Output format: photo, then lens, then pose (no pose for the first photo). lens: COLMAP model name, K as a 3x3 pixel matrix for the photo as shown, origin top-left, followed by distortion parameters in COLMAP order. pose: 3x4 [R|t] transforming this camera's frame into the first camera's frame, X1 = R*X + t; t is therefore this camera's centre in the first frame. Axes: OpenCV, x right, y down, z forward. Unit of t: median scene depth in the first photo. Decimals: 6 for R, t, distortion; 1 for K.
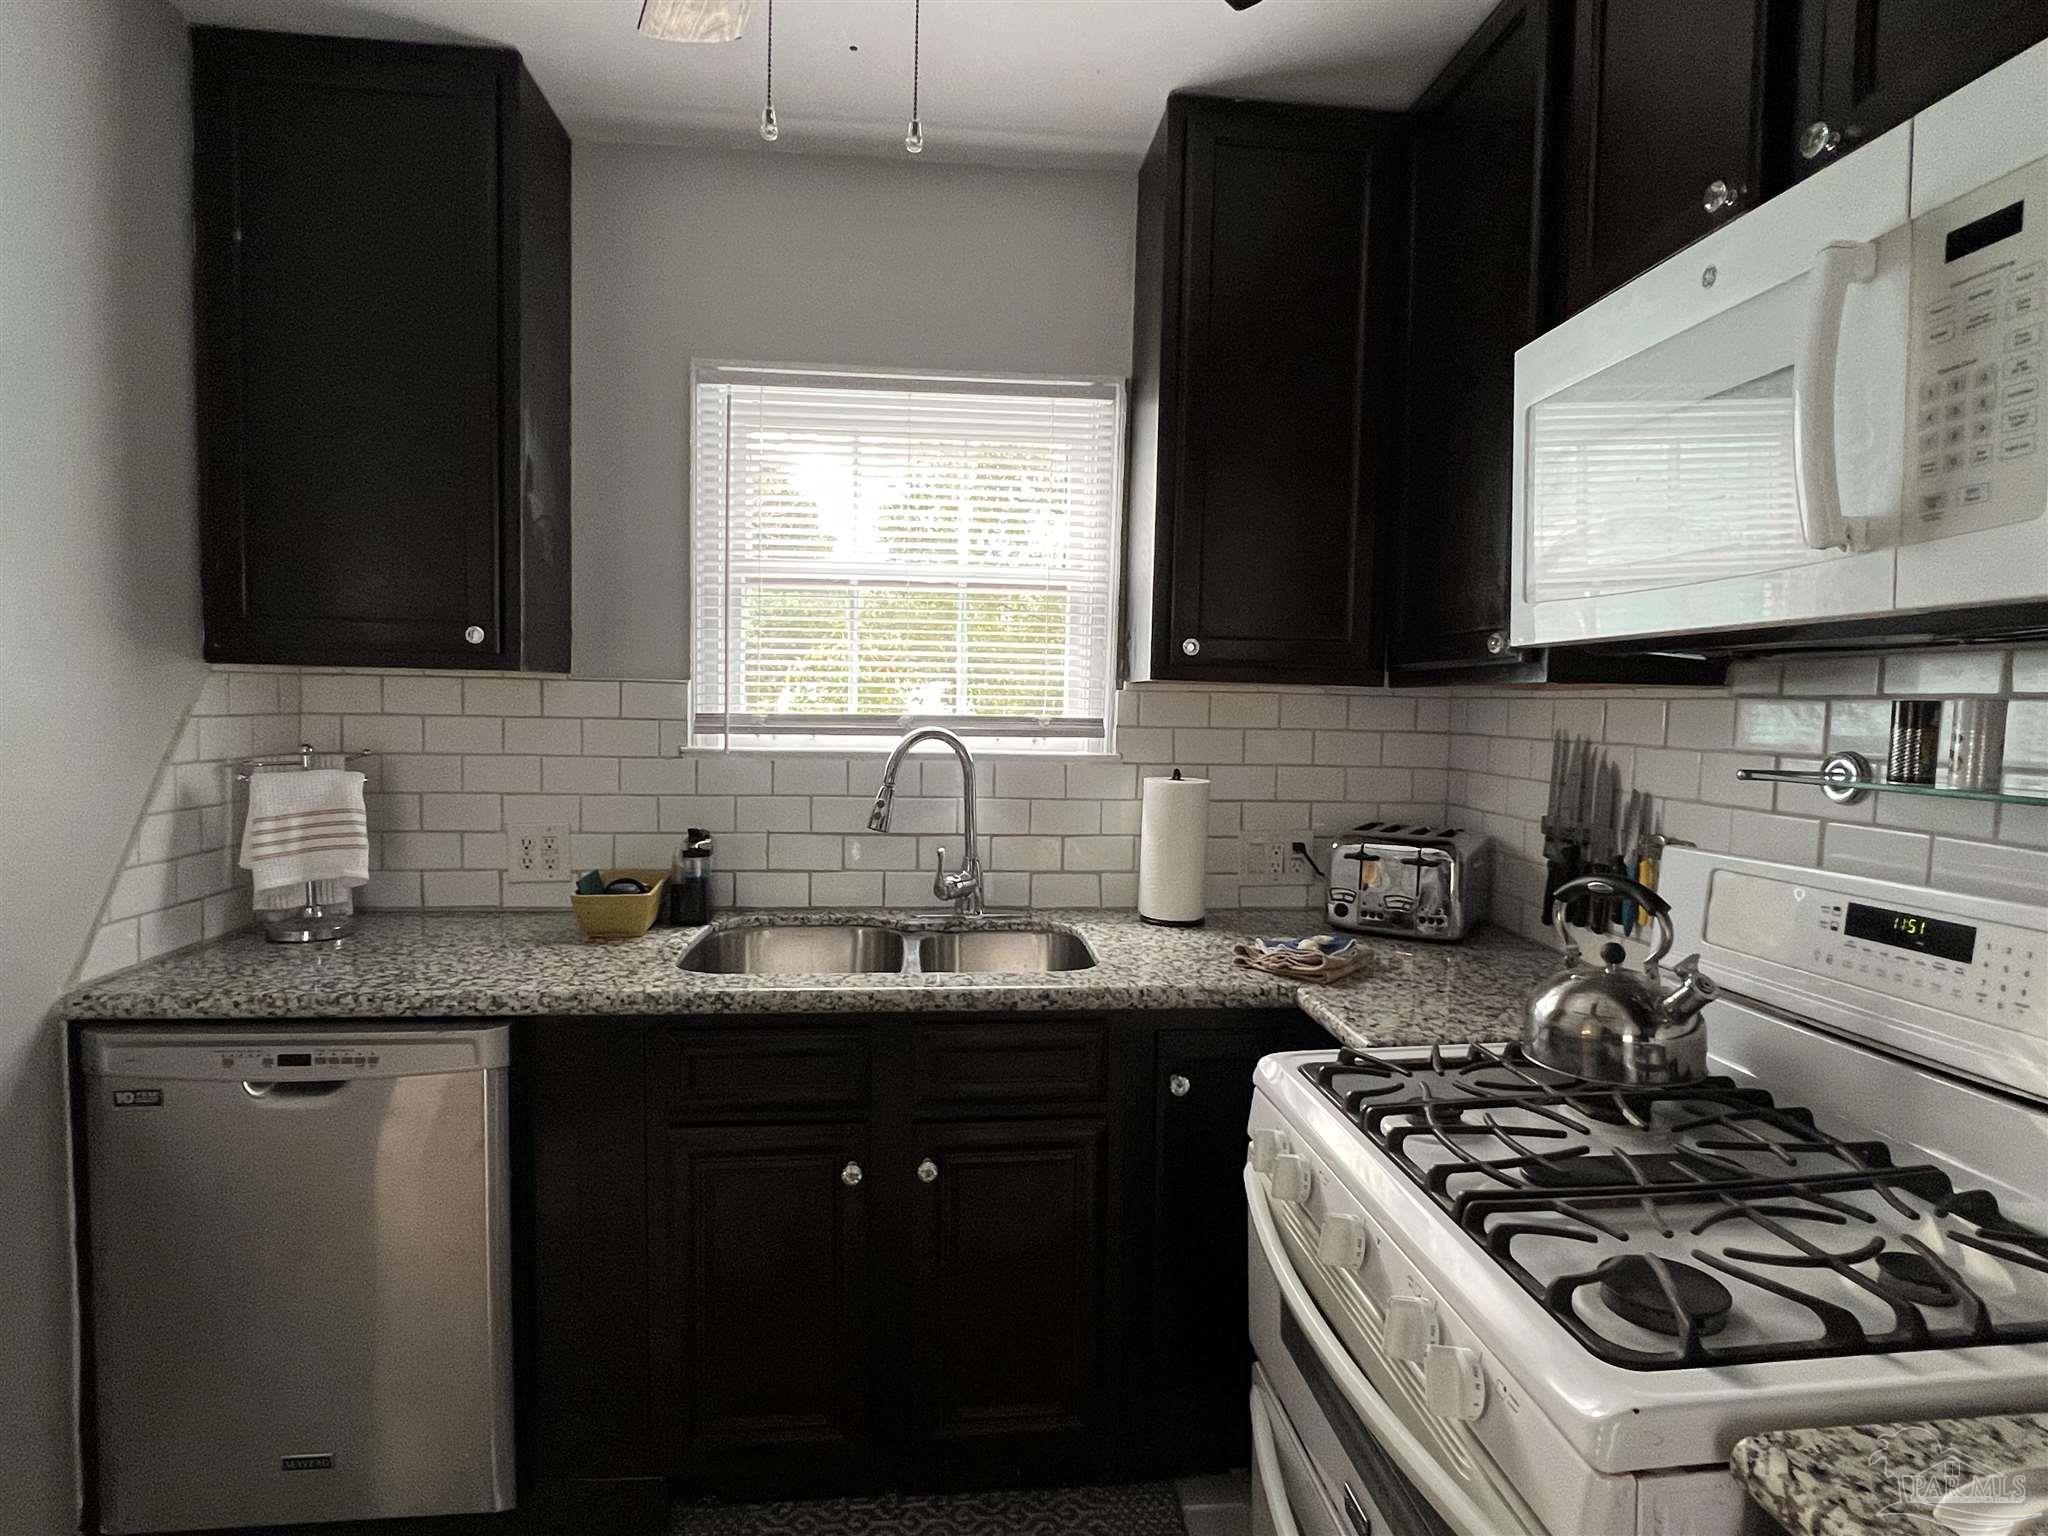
lens RADIAL K [[1073.6, 0, 1024.0], [0, 1073.6, 768.0], [0, 0, 1]] dist [-0.012762, 0.000167]
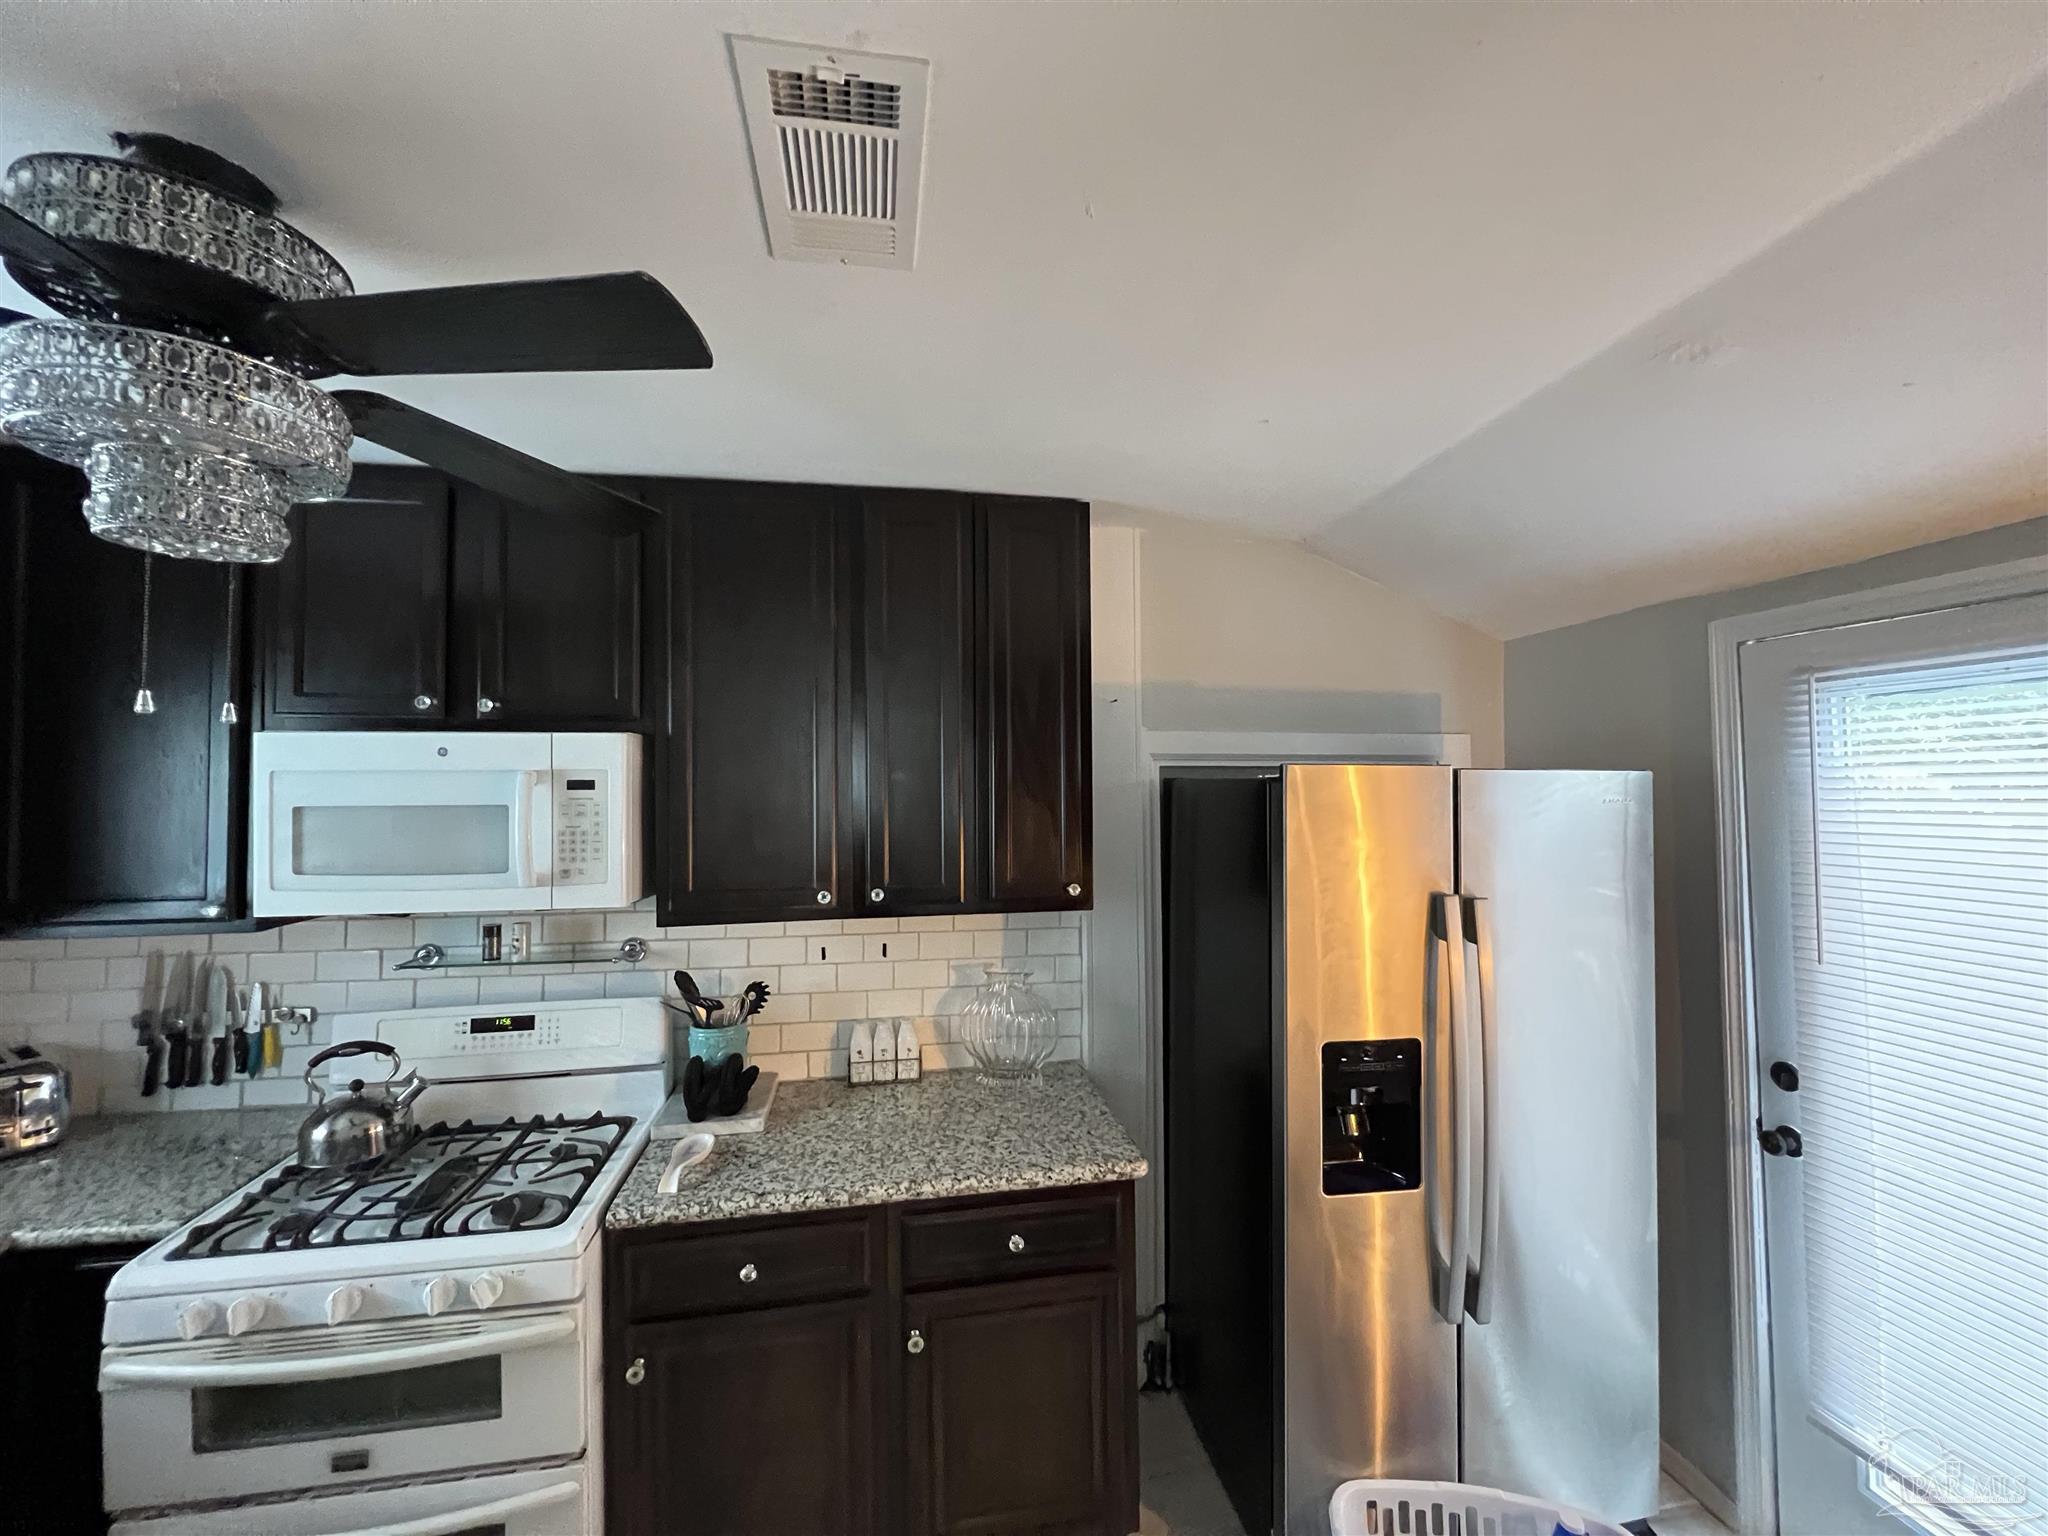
lens RADIAL K [[818.1, 0, 1018.5], [0, 818.1, 759.9], [0, 0, 1]] dist [-0.001133, 0.000098]
pose [[-0.050141, 0.015389, 0.998624, -1.095725], [0.067476, 0.997649, -0.011986, -0.348219], [-0.996460, 0.066782, -0.051062, -0.088393]]
